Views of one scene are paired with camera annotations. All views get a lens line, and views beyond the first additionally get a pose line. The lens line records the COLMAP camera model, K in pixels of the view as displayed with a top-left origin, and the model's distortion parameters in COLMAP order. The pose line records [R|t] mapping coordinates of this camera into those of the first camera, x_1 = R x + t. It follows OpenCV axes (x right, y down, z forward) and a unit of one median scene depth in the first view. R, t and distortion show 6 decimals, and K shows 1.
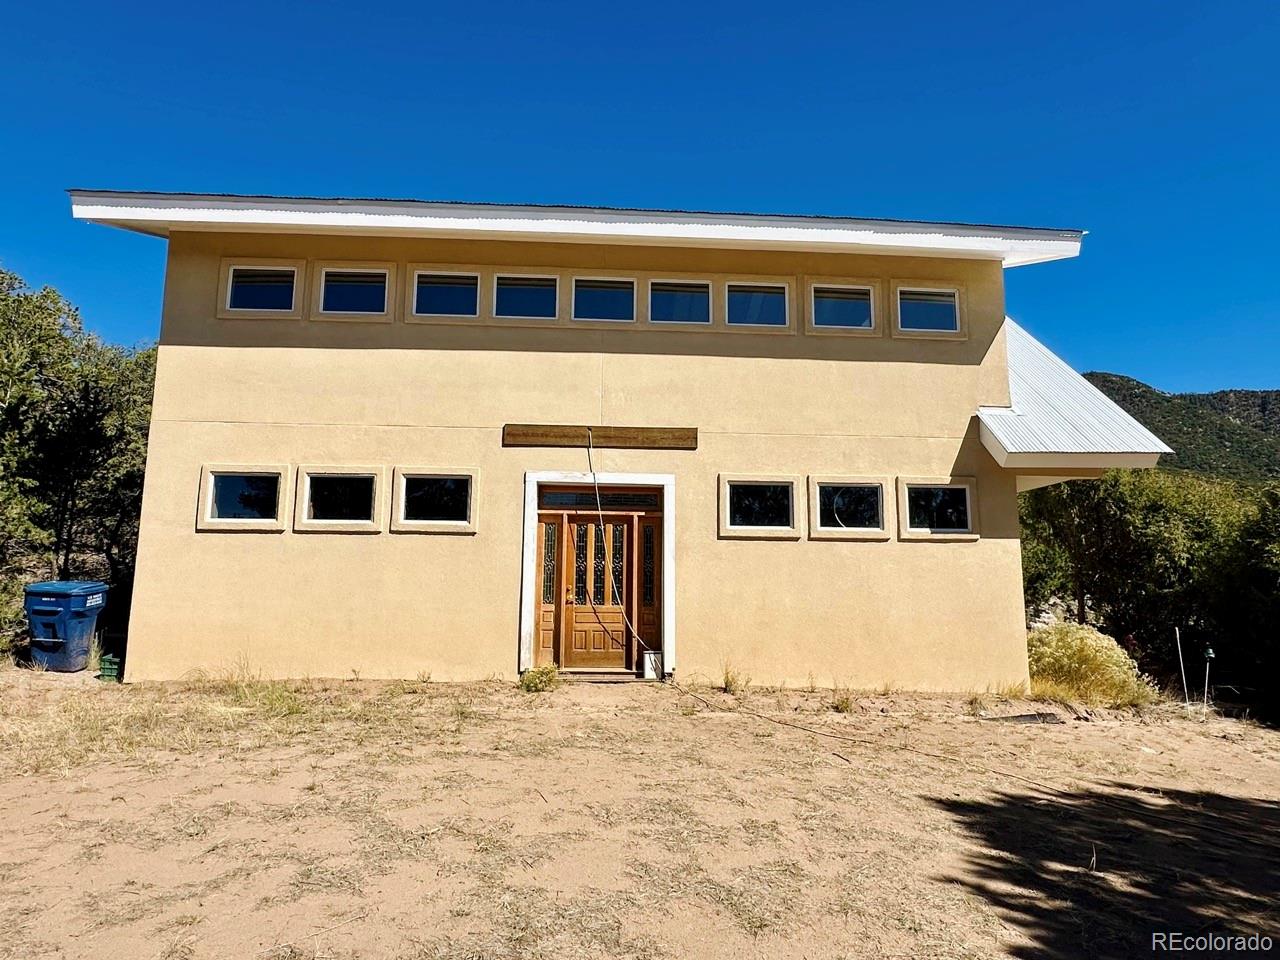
lens RADIAL K [[768.4, 0, 640.2], [0, 768.4, 486.2], [0, 0, 1]] dist [-0.004389, -0.000332]
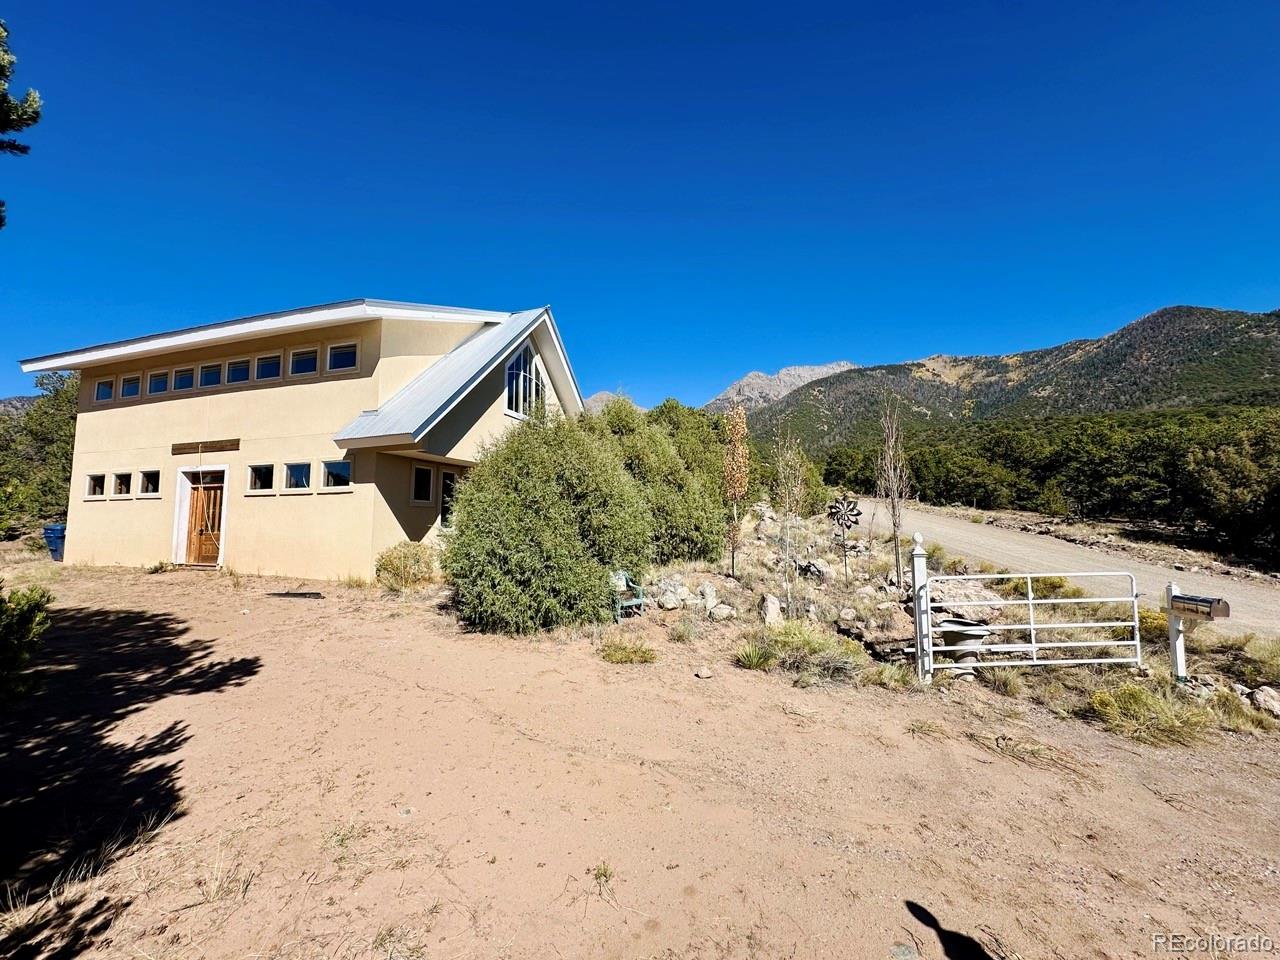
lens RADIAL K [[510.2, 0, 638.7], [0, 510.2, 476.0], [0, 0, 1]] dist [-0.002487, 0.000357]
pose [[0.927727, -0.046930, -0.370299, 1.445026], [0.065877, 0.997078, 0.038678, 0.032653], [0.367401, -0.060277, 0.928107, 0.195179]]
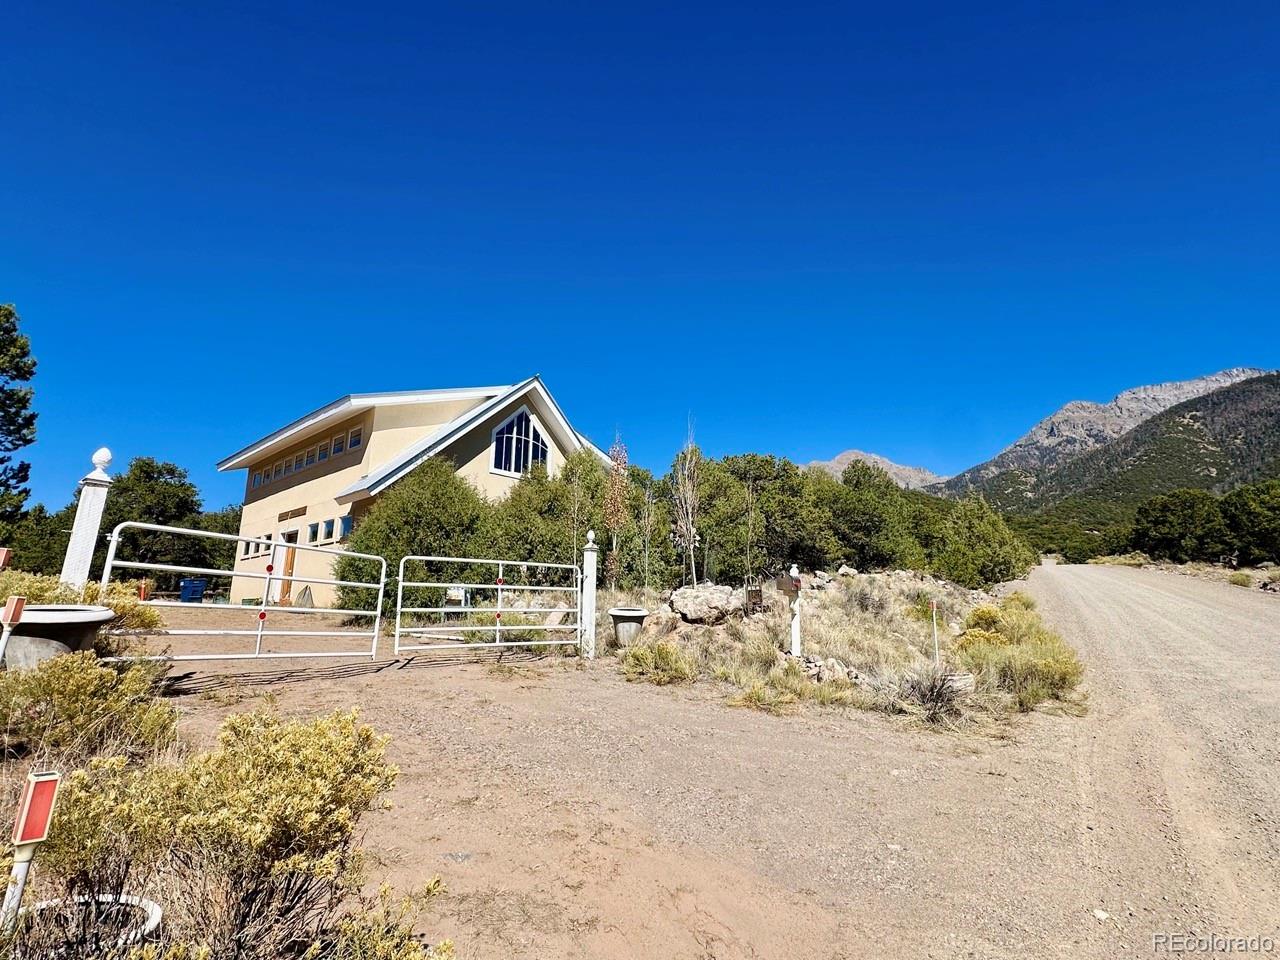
lens RADIAL K [[625.6, 0, 641.3], [0, 625.6, 480.4], [0, 0, 1]] dist [-0.003627, 0.000059]
pose [[0.698456, -0.162059, -0.697063, 2.312590], [0.103219, 0.986651, -0.125959, 0.217484], [0.708170, 0.016027, 0.705860, 0.323212]]
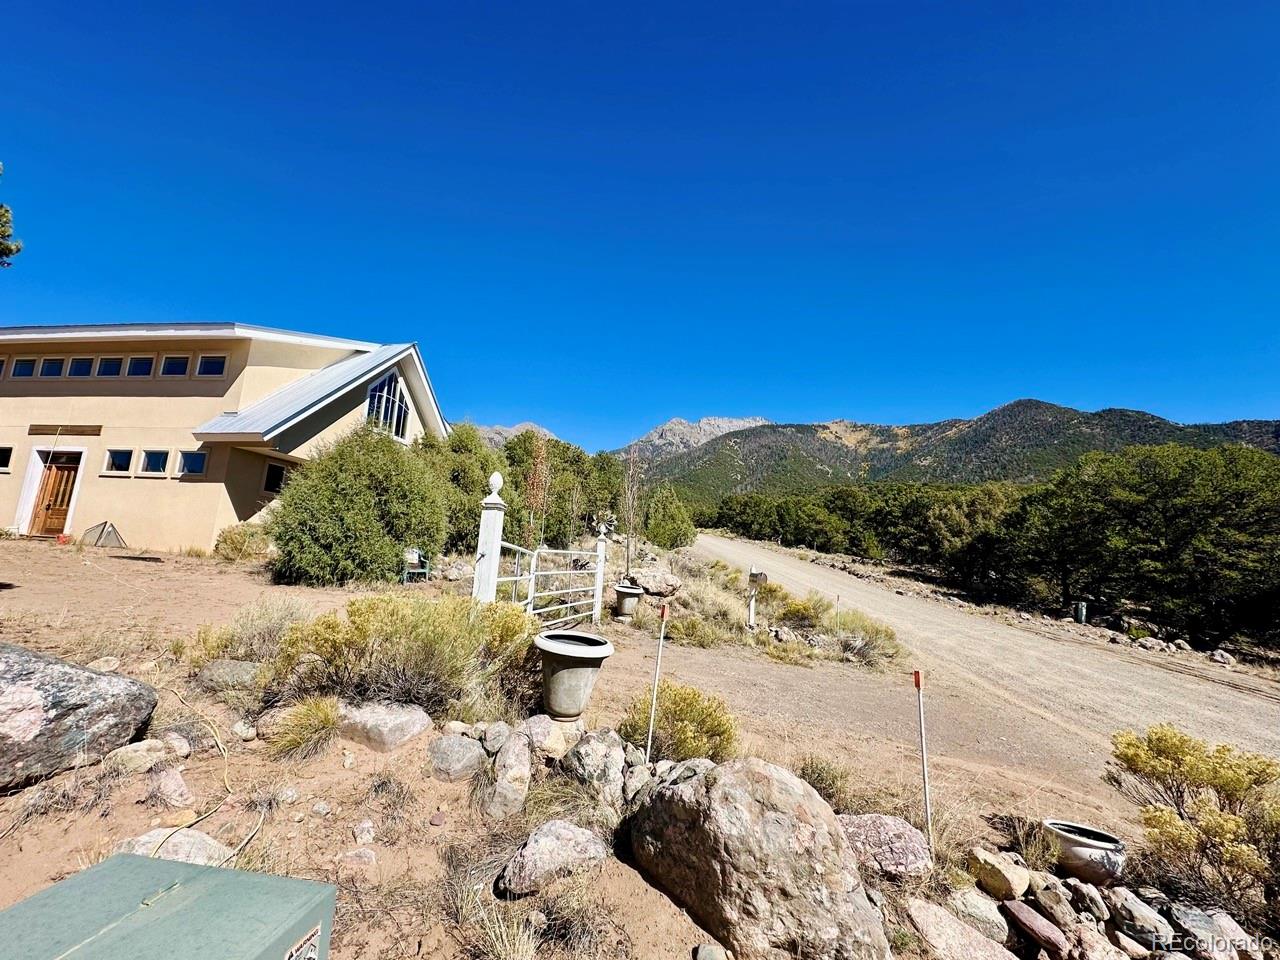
lens RADIAL K [[510.2, 0, 642.0], [0, 510.2, 477.9], [0, 0, 1]] dist [-0.002487, 0.000357]
pose [[0.976120, 0.006336, -0.217139, 1.848866], [-0.012495, 0.999557, -0.027003, 0.089924], [0.216871, 0.029071, 0.975767, -0.048178]]
